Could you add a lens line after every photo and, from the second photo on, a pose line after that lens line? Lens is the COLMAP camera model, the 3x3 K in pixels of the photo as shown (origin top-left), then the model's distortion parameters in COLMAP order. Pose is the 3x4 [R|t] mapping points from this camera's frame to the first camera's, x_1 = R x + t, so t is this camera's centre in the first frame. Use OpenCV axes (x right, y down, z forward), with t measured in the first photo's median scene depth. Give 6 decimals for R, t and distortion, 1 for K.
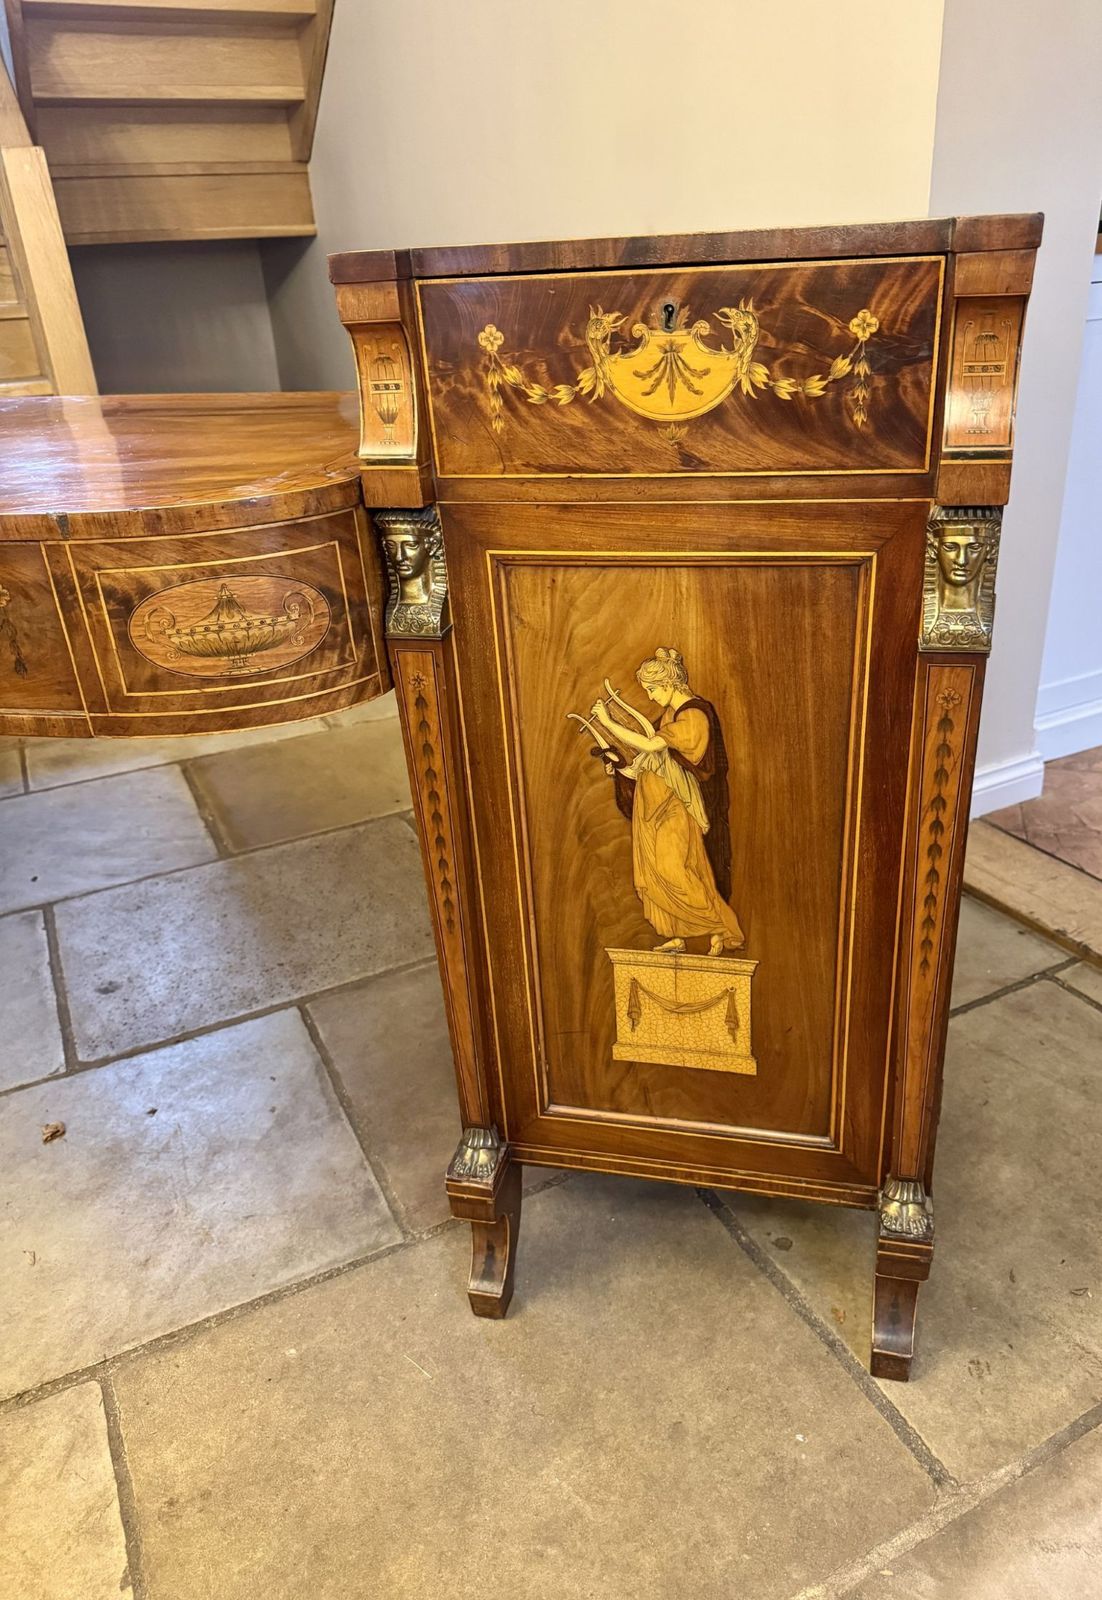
lens RADIAL K [[1130.5, 0, 596.6], [0, 1130.5, 803.6], [0, 0, 1]] dist [0.094095, -0.118237]
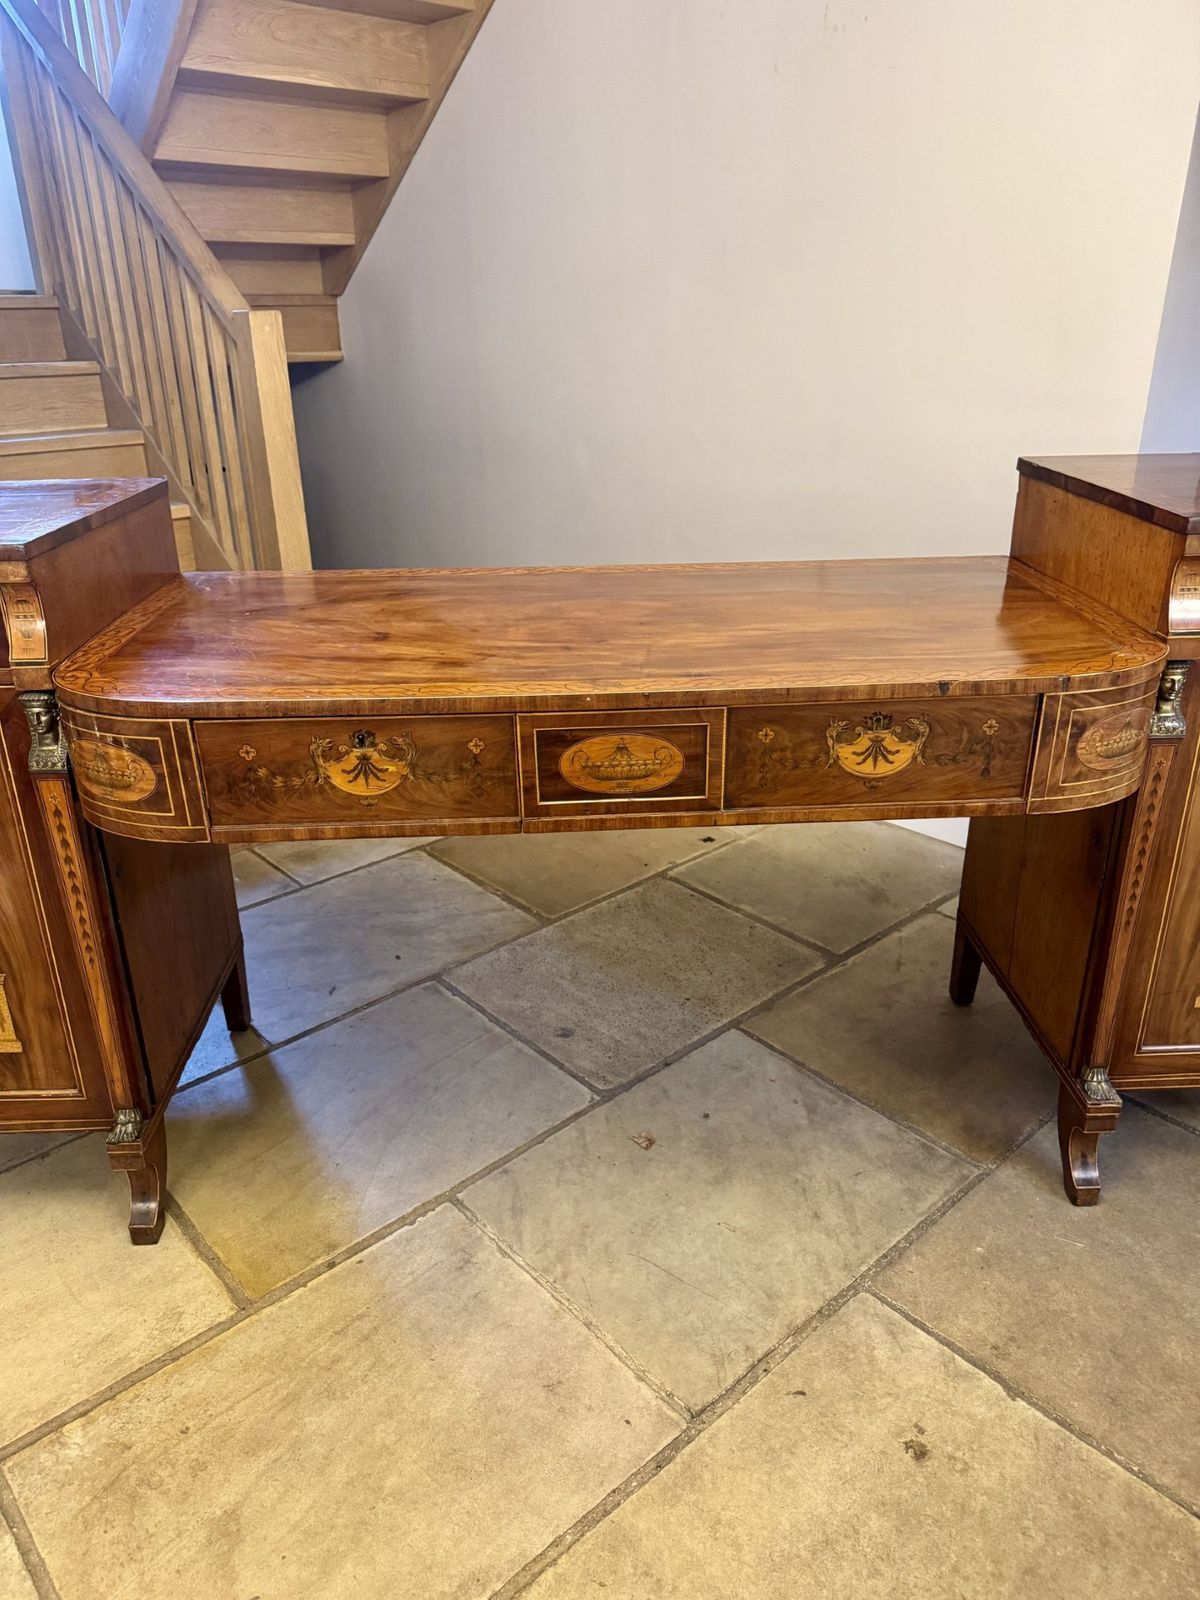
lens RADIAL K [[1129.7, 0, 596.2], [0, 1129.7, 800.1], [0, 0, 1]] dist [0.115835, -0.205278]
pose [[0.967013, -0.070374, 0.244814, -1.297036], [0.083545, 0.995540, -0.043827, -0.054505], [-0.240638, 0.062834, 0.968579, -0.343174]]
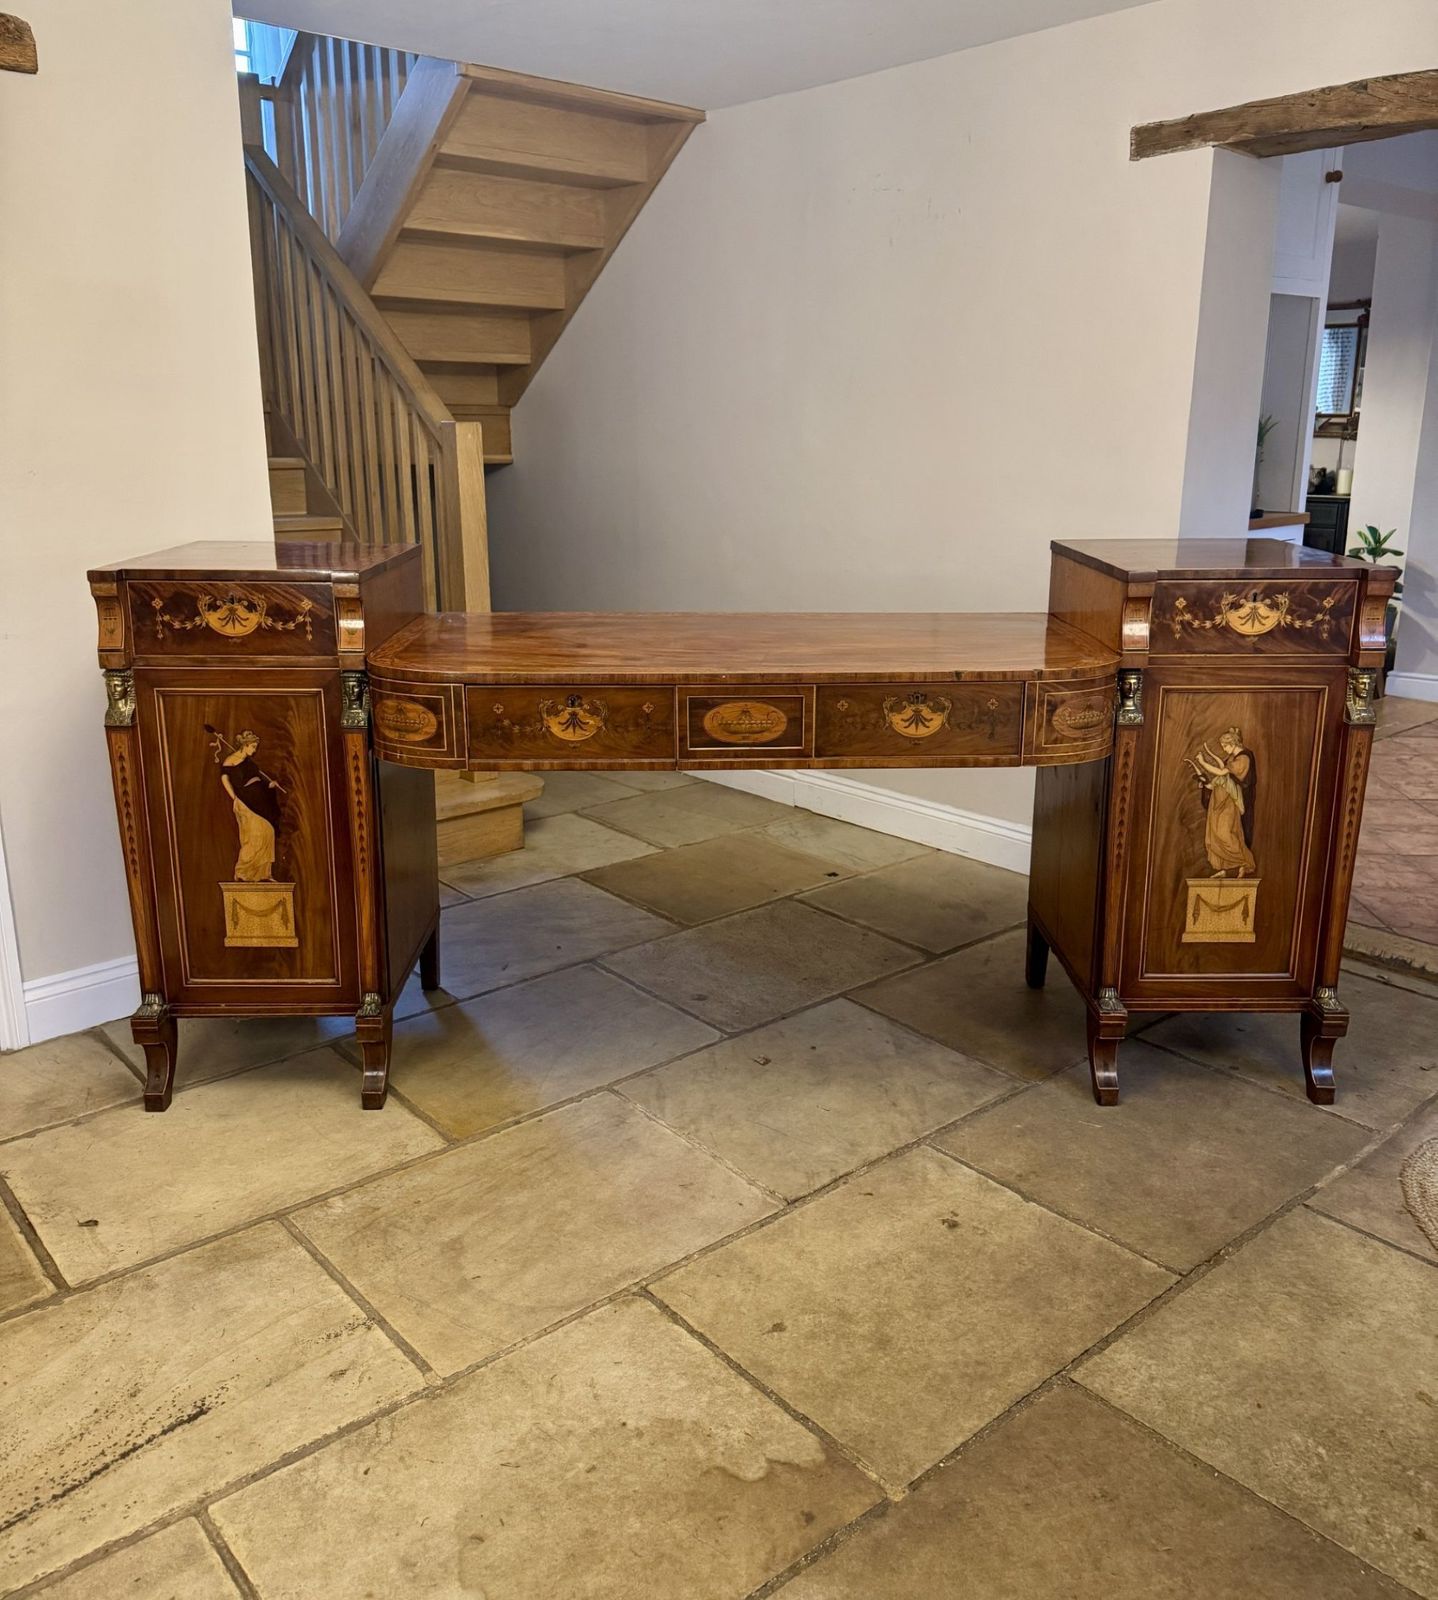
lens RADIAL K [[1347.7, 0, 716.1], [0, 1347.7, 742.9], [0, 0, 1]] dist [0.175783, -0.383867]
pose [[0.972591, -0.007863, 0.232389, -1.553286], [0.057999, 0.976041, -0.209714, 0.400797], [-0.225173, 0.217445, 0.949745, -1.346906]]
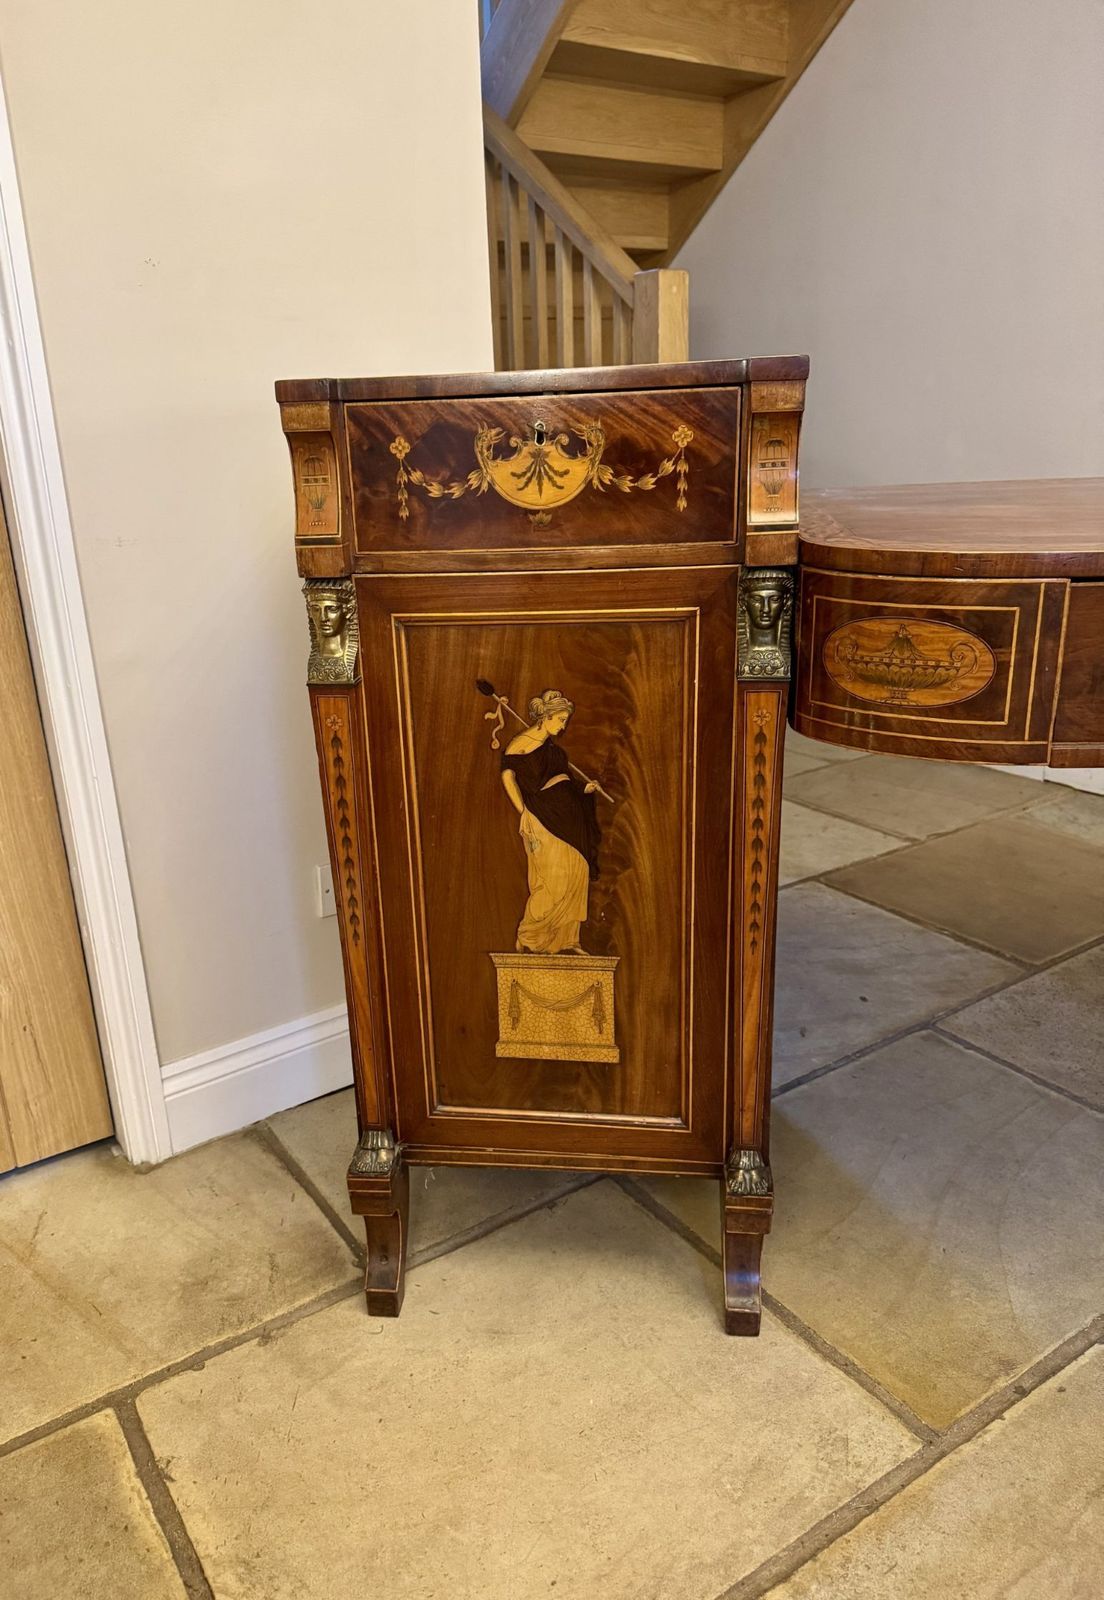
lens RADIAL K [[1134.5, 0, 497.4], [0, 1134.5, 806.7], [0, 0, 1]] dist [0.096319, -0.136664]
pose [[0.995065, -0.026539, 0.095606, -1.996842], [0.038580, 0.991231, -0.126384, 0.040370], [-0.091413, 0.129448, 0.987364, 0.208918]]
